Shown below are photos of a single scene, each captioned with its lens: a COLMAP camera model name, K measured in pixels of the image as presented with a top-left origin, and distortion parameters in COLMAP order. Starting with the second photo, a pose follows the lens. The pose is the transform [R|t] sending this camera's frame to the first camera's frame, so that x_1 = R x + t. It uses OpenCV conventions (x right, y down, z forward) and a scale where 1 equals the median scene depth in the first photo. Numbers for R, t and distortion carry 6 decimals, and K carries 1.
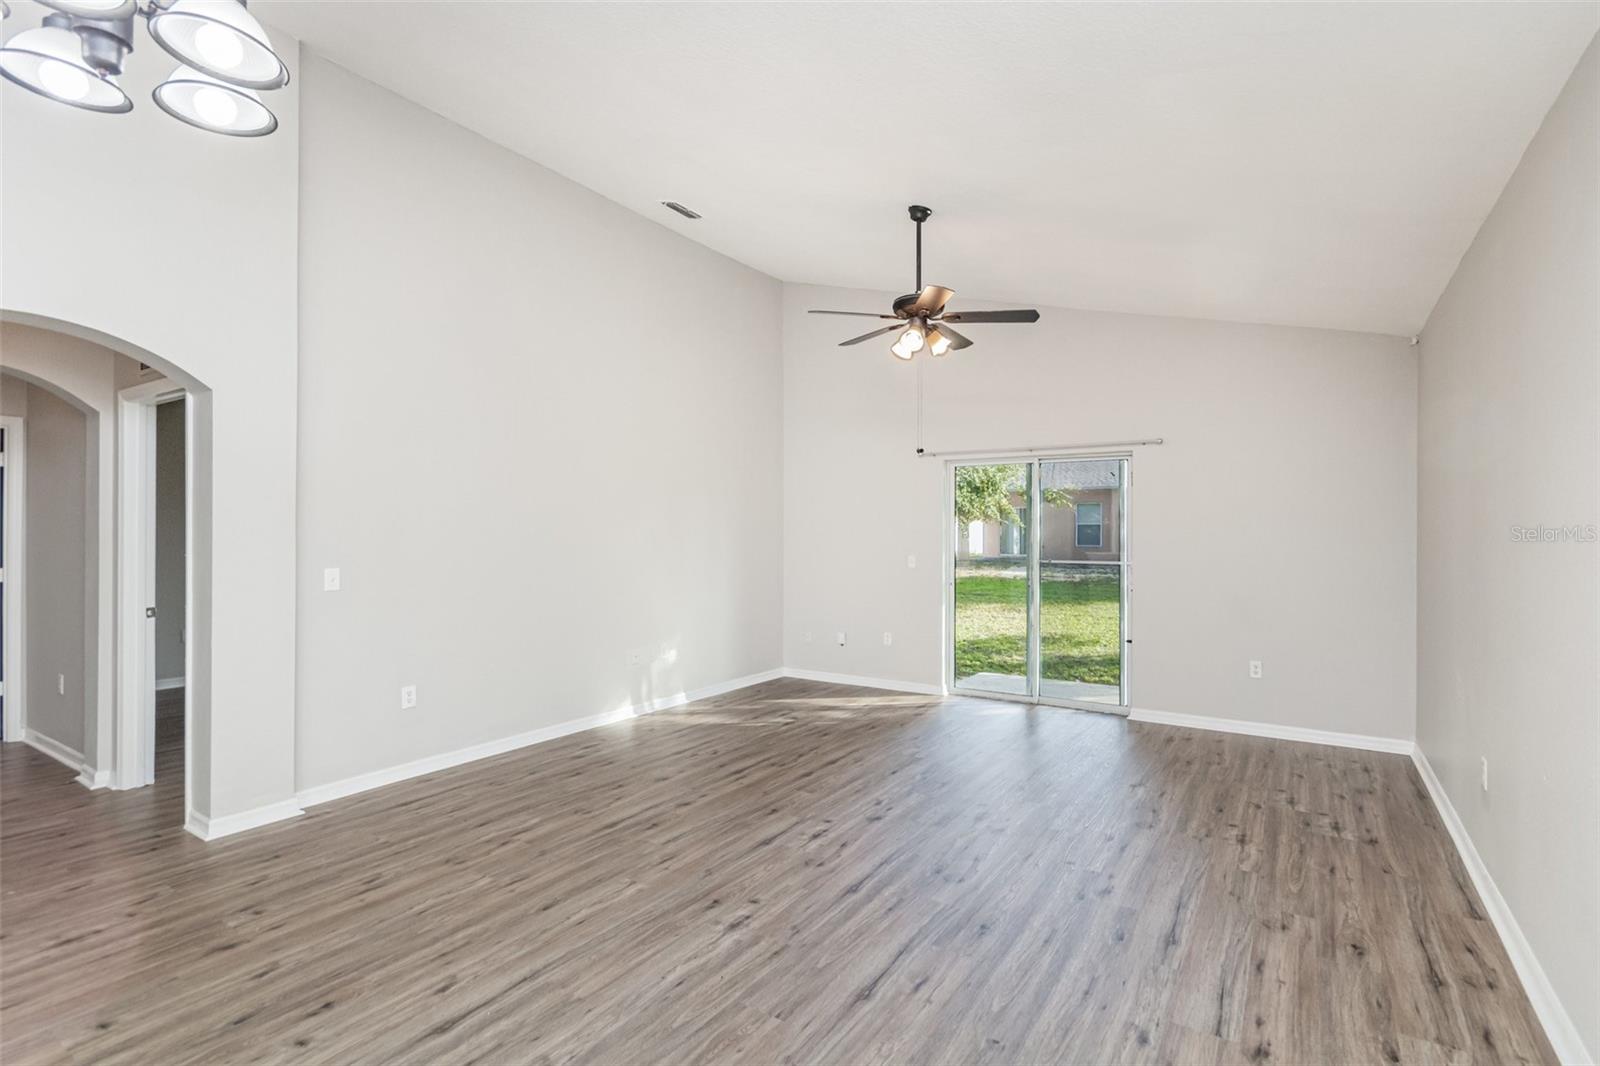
lens RADIAL K [[755.5, 0, 803.8], [0, 755.5, 533.8], [0, 0, 1]] dist [0.001227, -0.000511]
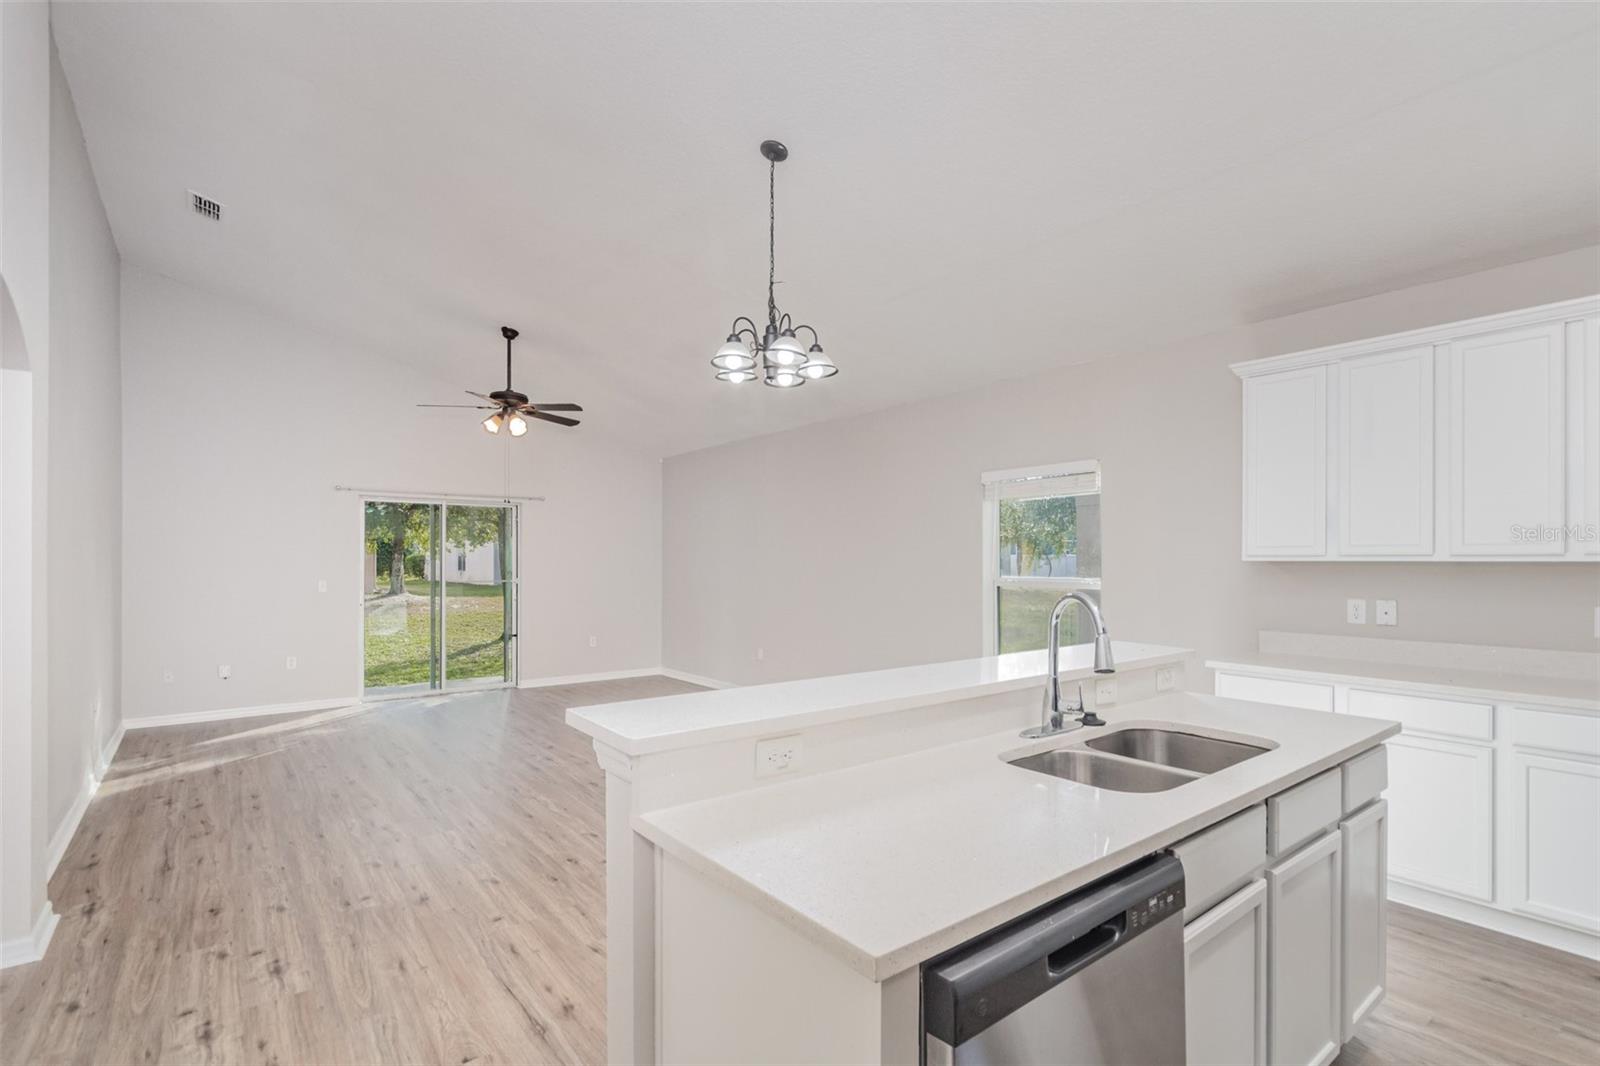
lens RADIAL K [[755.5, 0, 808.9], [0, 755.5, 562.4], [0, 0, 1]] dist [0.001227, -0.000511]
pose [[0.322472, 0.000123, 0.946579, -1.268590], [-0.000543, 1.000000, 0.000055, 0.004696], [-0.946579, -0.000532, 0.322472, 0.018250]]
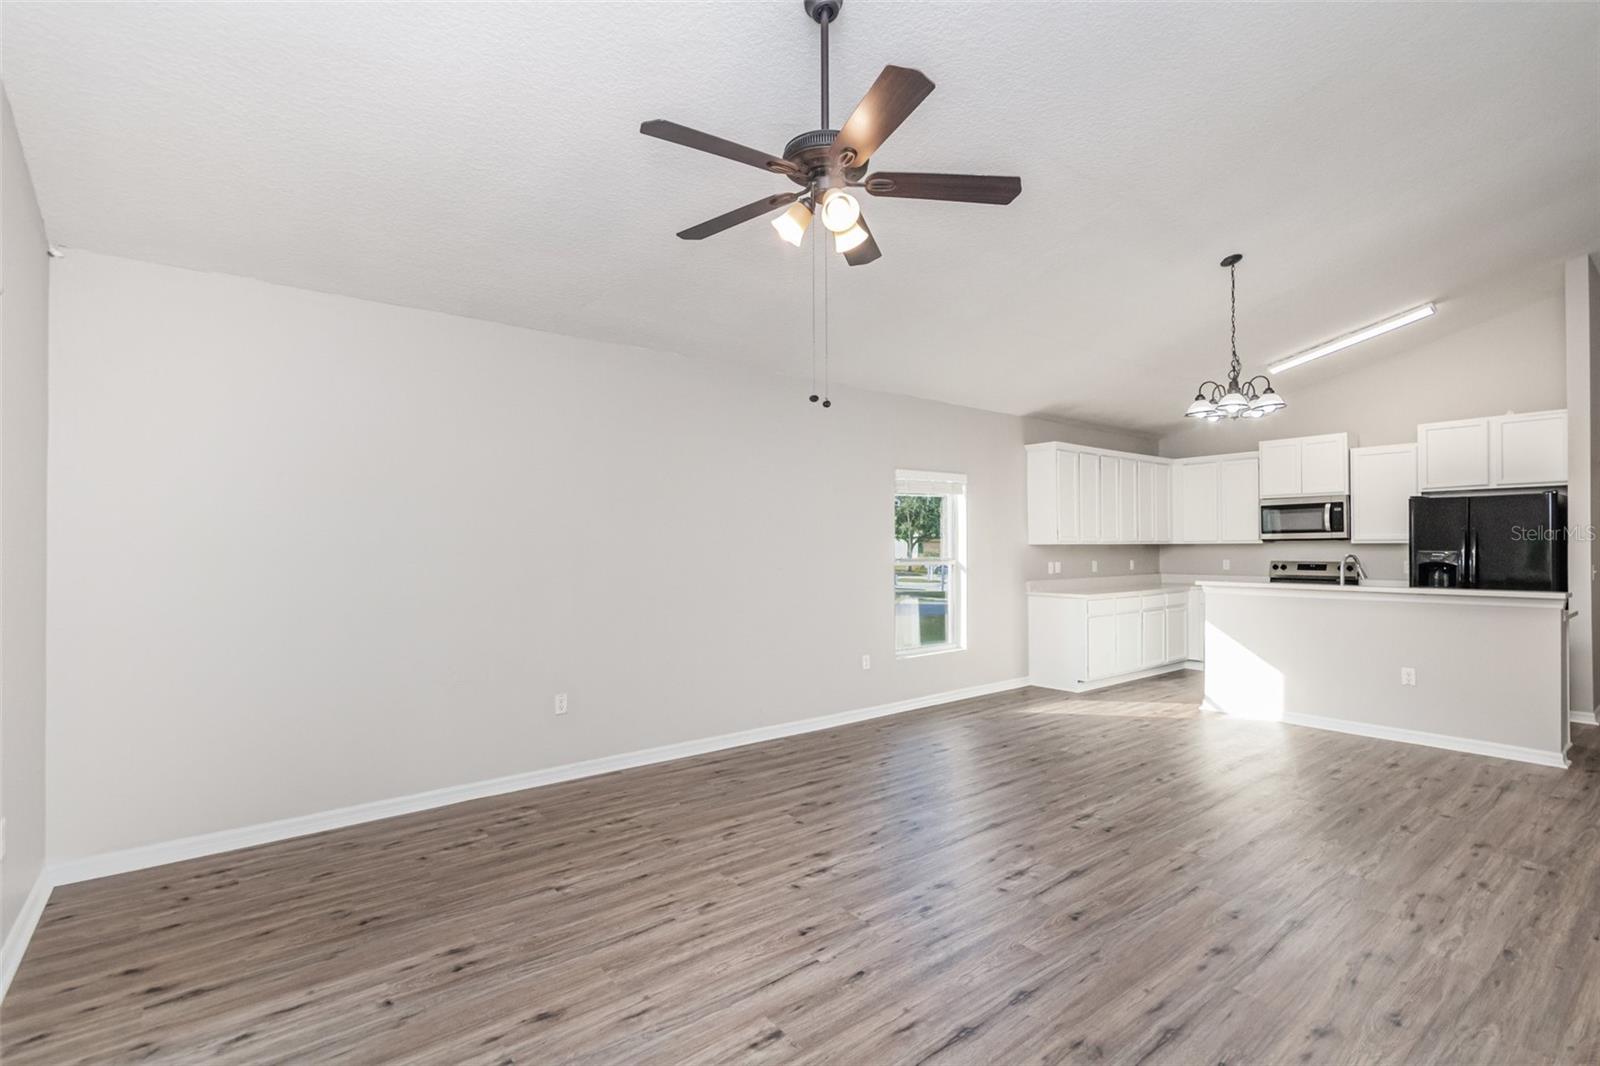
lens RADIAL K [[755.5, 0, 801.6], [0, 755.5, 516.9], [0, 0, 1]] dist [0.001227, -0.000511]
pose [[-0.951329, 0.014191, 0.307849, -0.020435], [0.003064, 0.999325, -0.036599, 0.001133], [-0.308161, -0.033874, -0.950731, 1.996077]]
